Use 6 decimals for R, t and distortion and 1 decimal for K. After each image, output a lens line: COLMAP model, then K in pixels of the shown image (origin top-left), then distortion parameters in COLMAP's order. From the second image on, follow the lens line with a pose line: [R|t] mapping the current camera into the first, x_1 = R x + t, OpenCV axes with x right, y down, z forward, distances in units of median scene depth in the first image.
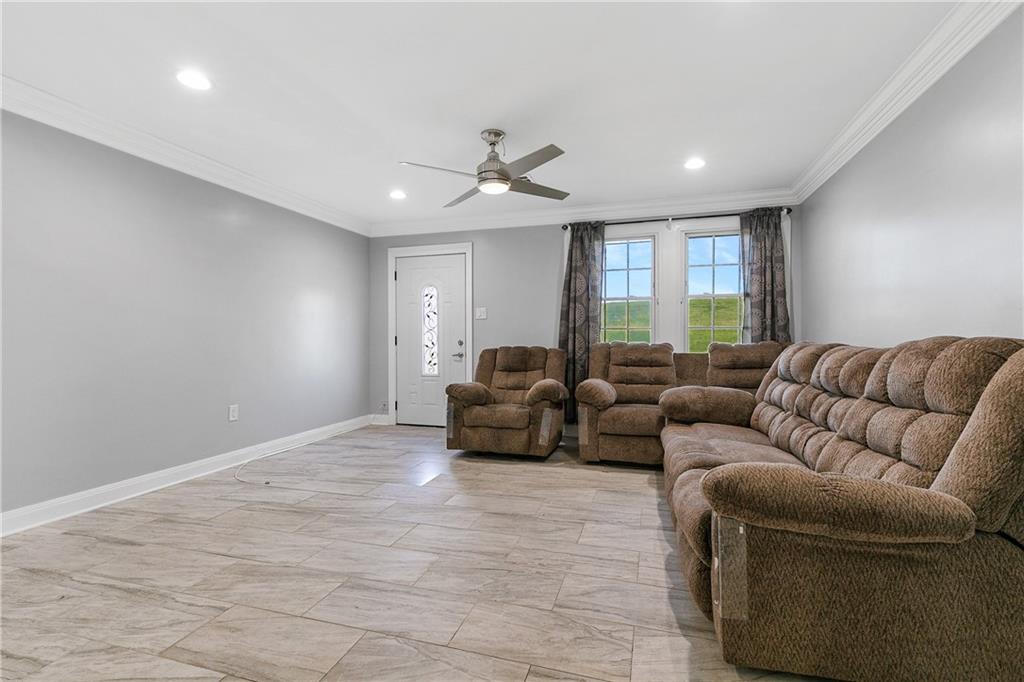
lens RADIAL K [[470.7, 0, 510.2], [0, 470.7, 337.4], [0, 0, 1]] dist [0.007014, -0.001504]
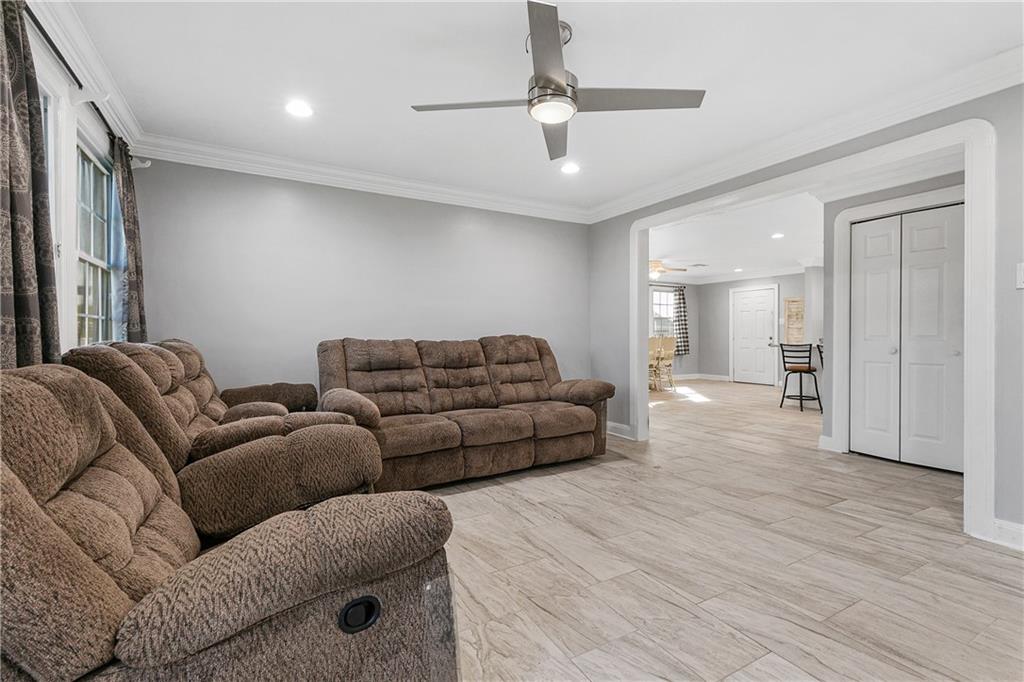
lens RADIAL K [[470.7, 0, 511.4], [0, 470.7, 343.0], [0, 0, 1]] dist [0.007014, -0.001504]
pose [[-0.737274, -0.007893, 0.675548, -0.639183], [-0.001584, 0.999949, 0.009953, 0.010346], [-0.675592, 0.006268, -0.737249, 2.198120]]
